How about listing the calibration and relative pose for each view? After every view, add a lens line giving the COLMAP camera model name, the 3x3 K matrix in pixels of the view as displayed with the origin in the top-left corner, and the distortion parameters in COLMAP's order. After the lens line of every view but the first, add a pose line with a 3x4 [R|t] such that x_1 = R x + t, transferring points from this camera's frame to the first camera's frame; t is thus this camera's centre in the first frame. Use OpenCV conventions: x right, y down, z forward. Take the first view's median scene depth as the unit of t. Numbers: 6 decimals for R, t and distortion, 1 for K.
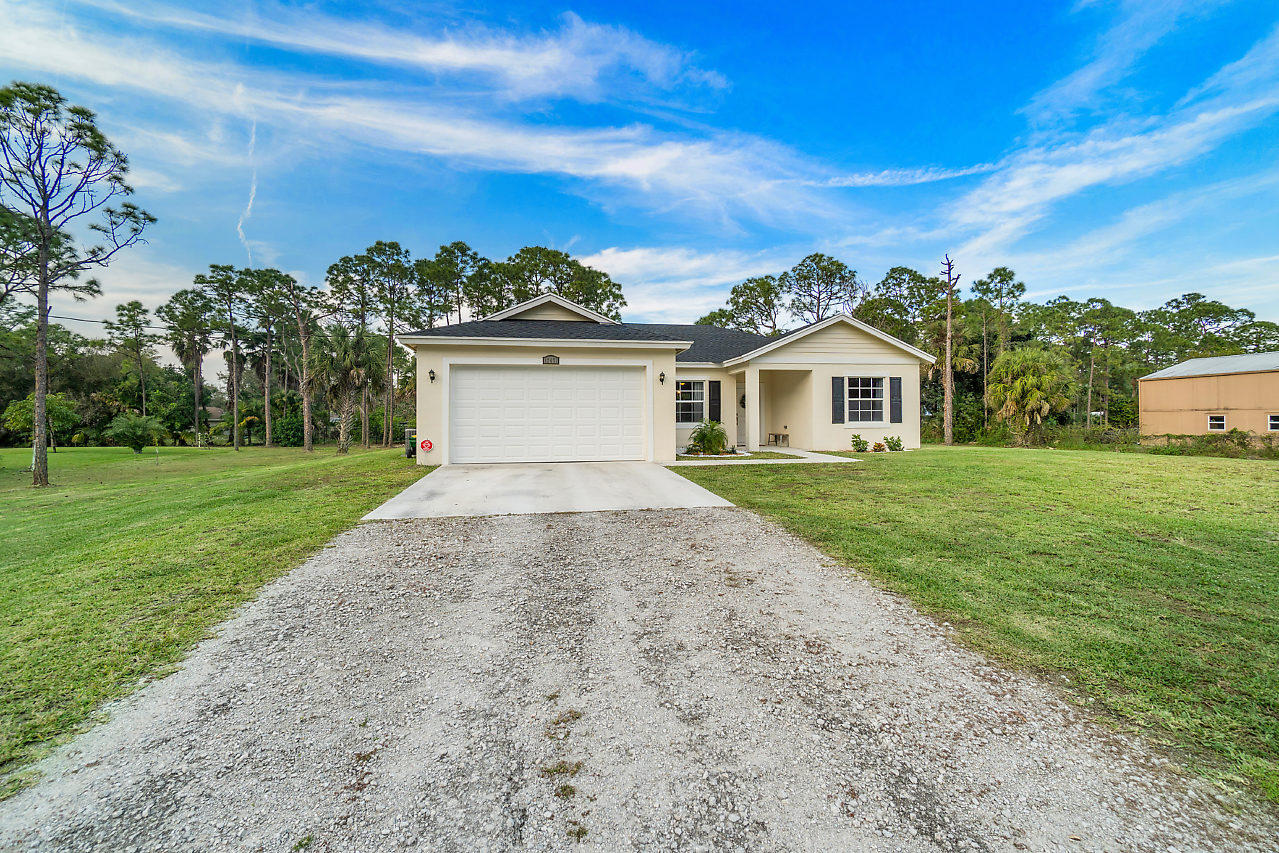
lens RADIAL K [[551.2, 0, 635.8], [0, 551.2, 423.7], [0, 0, 1]] dist [-0.005821, 0.005880]
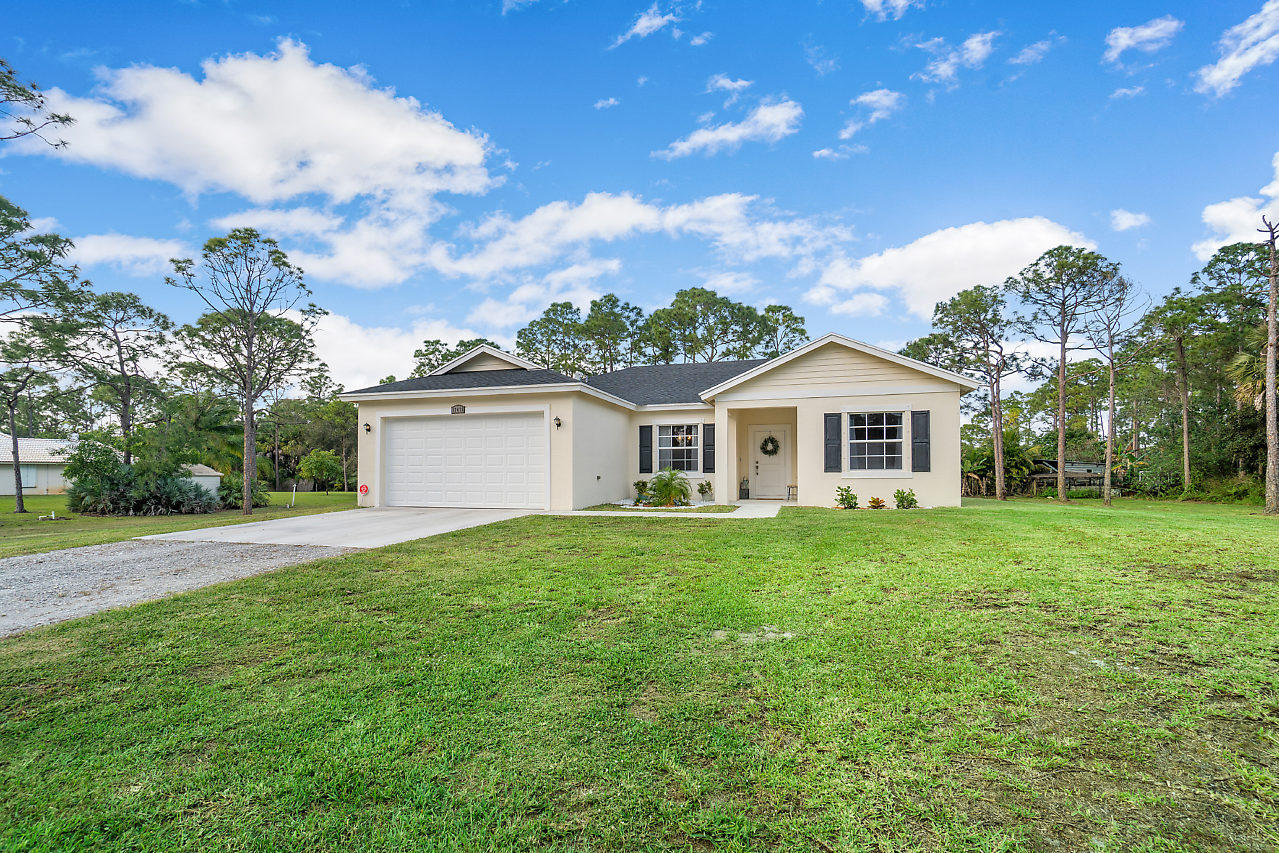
lens RADIAL K [[598.4, 0, 637.6], [0, 598.4, 472.2], [0, 0, 1]] dist [0.000595, 0.000704]
pose [[0.898304, 0.001682, -0.439372, 0.210543], [-0.005423, 0.999959, -0.007260, 0.003158], [0.439342, 0.008904, 0.898276, 0.042681]]
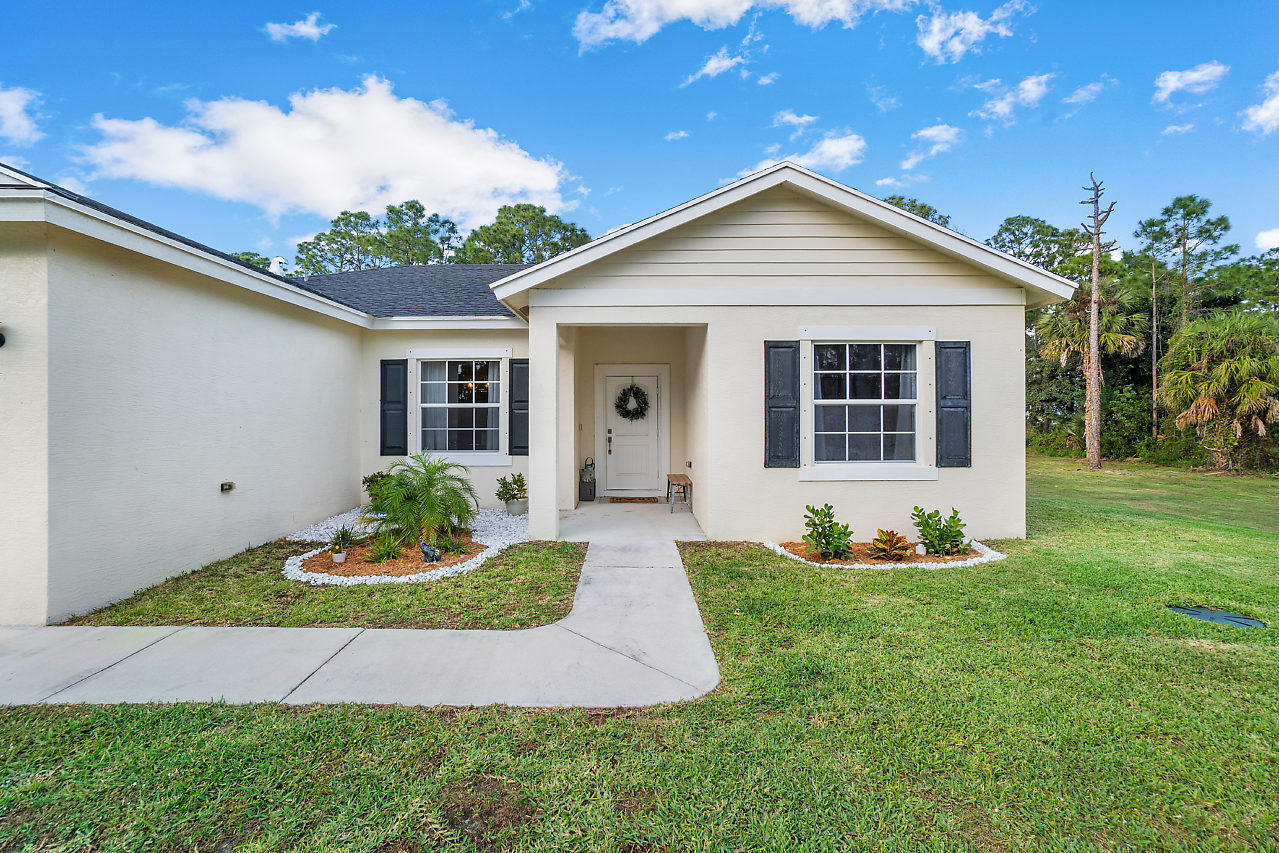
lens RADIAL K [[551.2, 0, 633.6], [0, 551.2, 421.3], [0, 0, 1]] dist [-0.005821, 0.005880]
pose [[0.985233, 0.007809, -0.171038, 0.141812], [-0.006809, 0.999956, 0.006431, -0.014167], [0.171081, -0.005171, 0.985243, 0.263277]]
